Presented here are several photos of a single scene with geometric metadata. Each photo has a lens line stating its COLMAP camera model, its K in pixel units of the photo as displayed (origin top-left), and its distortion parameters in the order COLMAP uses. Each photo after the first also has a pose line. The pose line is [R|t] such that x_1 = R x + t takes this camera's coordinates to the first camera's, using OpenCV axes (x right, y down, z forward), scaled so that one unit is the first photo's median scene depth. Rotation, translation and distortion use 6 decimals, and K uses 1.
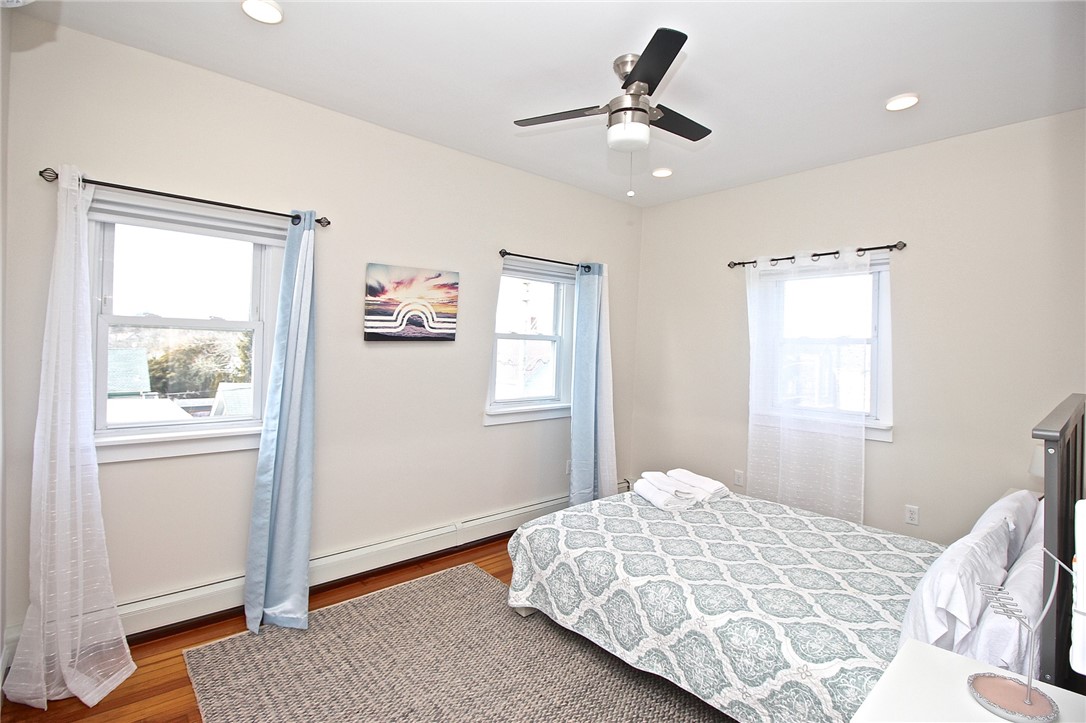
lens RADIAL K [[502.4, 0, 544.7], [0, 502.4, 348.4], [0, 0, 1]] dist [0.002238, -0.015725]
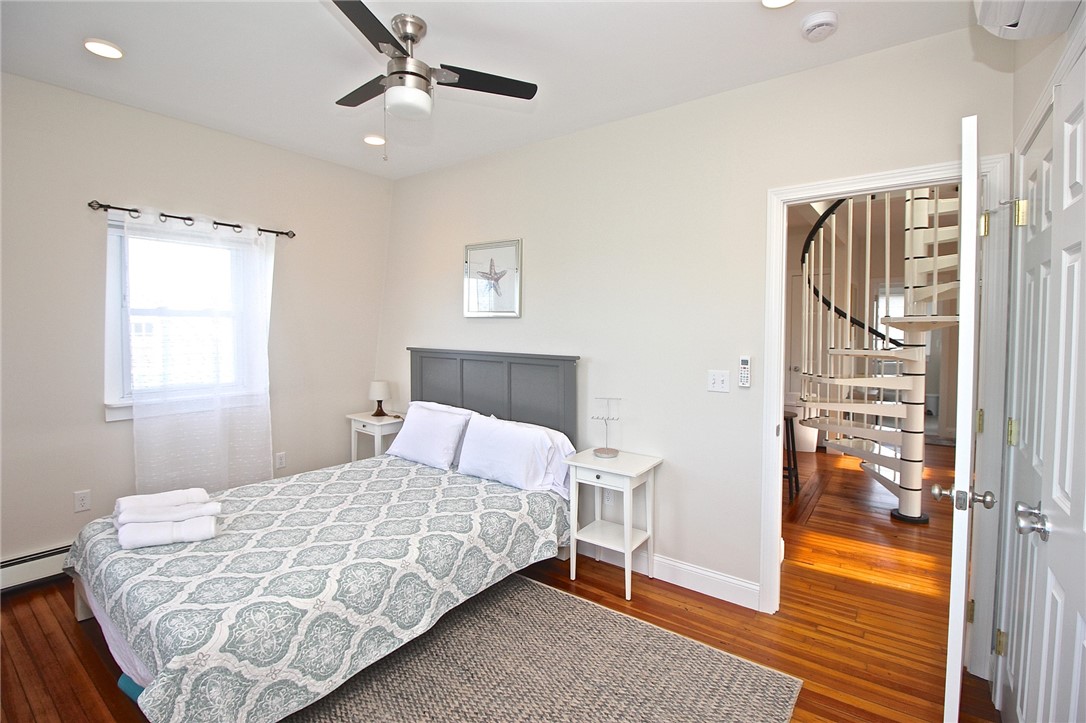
lens RADIAL K [[502.4, 0, 544.7], [0, 502.4, 348.4], [0, 0, 1]] dist [0.002238, -0.015725]
pose [[-0.204179, -0.061237, 0.977016, -0.668194], [-0.006419, 0.998104, 0.061217, -0.015277], [-0.978913, 0.006228, -0.204185, 0.752066]]
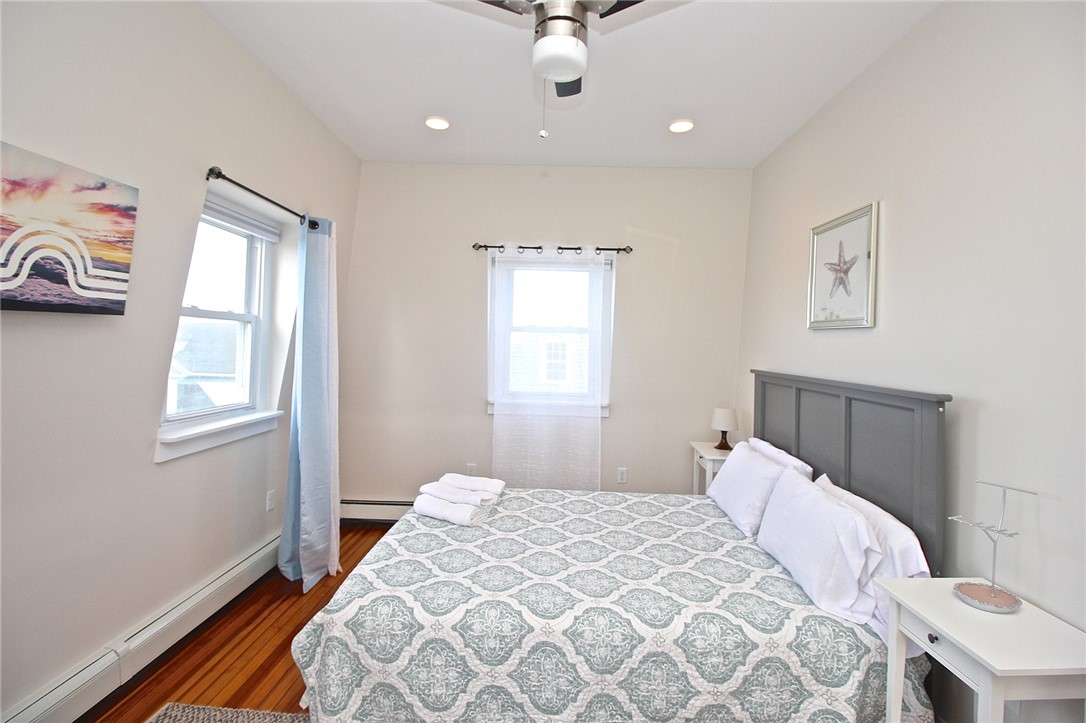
lens RADIAL K [[502.4, 0, 544.7], [0, 502.4, 348.4], [0, 0, 1]] dist [0.002238, -0.015725]
pose [[0.679496, -0.006594, 0.733649, -0.333707], [-0.008107, 0.999831, 0.016495, 0.010327], [-0.733634, -0.017156, 0.679328, 0.385923]]
